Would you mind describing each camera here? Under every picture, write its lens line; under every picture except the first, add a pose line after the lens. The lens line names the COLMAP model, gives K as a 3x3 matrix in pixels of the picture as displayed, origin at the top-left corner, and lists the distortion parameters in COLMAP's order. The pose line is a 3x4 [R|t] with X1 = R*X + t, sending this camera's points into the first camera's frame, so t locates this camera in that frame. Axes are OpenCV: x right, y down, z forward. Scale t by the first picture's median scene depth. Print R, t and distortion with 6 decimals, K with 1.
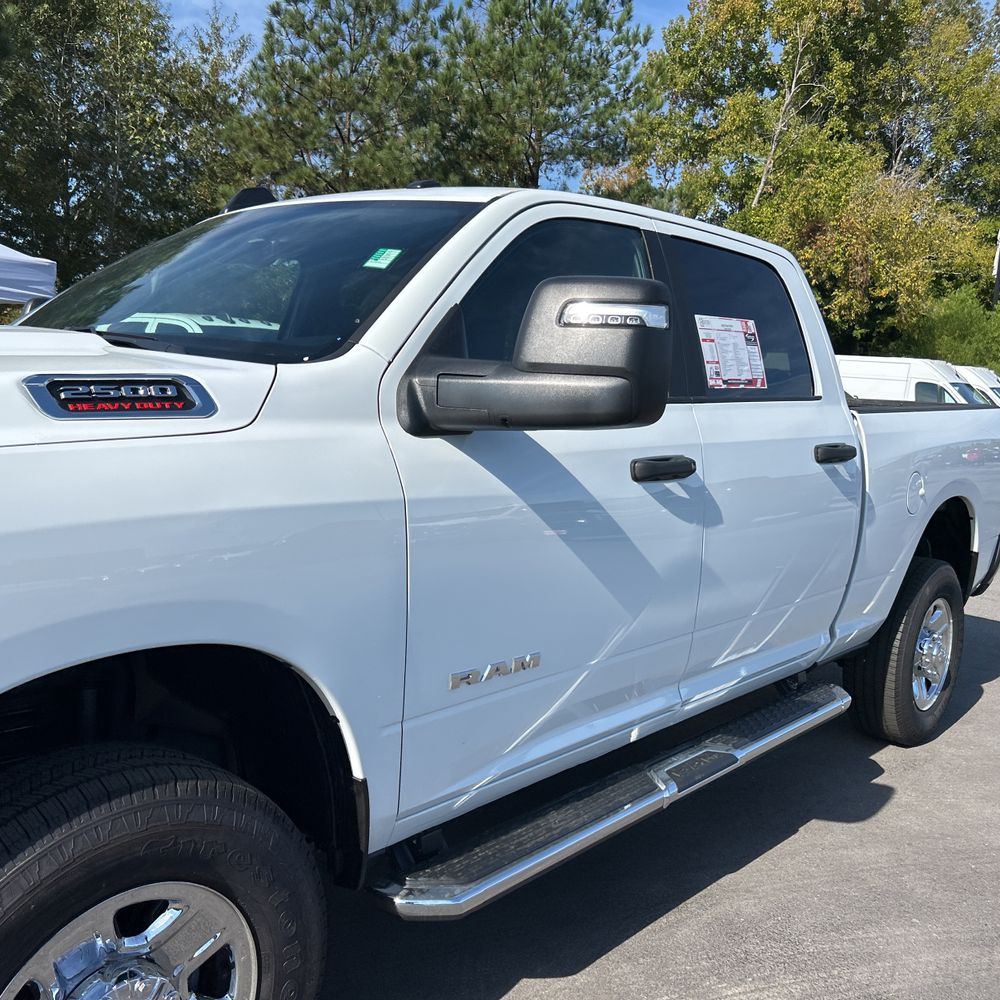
lens RADIAL K [[1016.2, 0, 488.4], [0, 1016.2, 498.1], [0, 0, 1]] dist [0.019399, -0.005472]
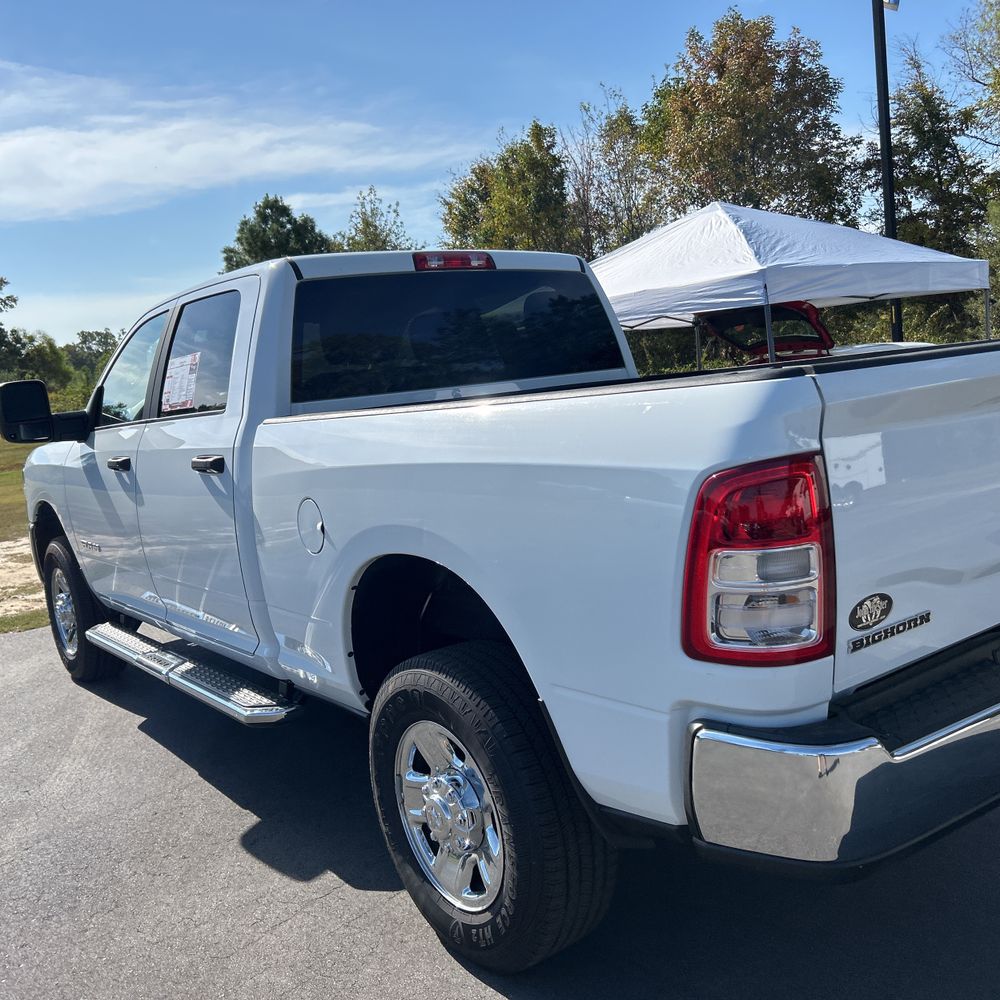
lens RADIAL K [[1011.7, 0, 481.1], [0, 1011.7, 501.9], [0, 0, 1]] dist [0.053008, -0.047566]
pose [[-0.214629, 0.096622, -0.971905, 1.040937], [-0.028062, 0.994074, 0.105023, -0.098919], [0.976293, 0.049814, -0.210645, 1.191833]]
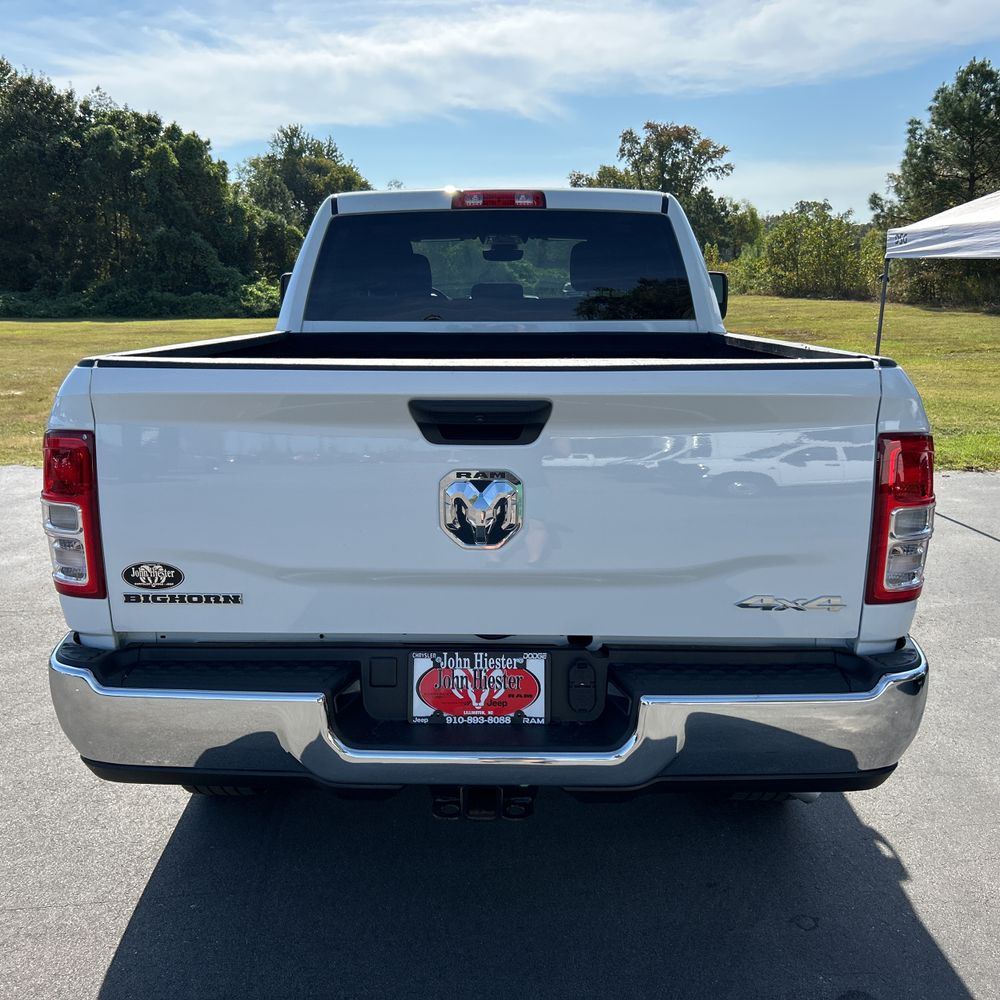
lens RADIAL K [[1026.8, 0, 500.1], [0, 1026.8, 500.0], [0, 0, 1]] dist [0.049298, -0.051267]
pose [[-0.765937, 0.085779, -0.637167, 0.775532], [-0.112893, 0.957716, 0.264641, -0.205339], [0.632926, 0.274630, -0.723866, 1.746399]]
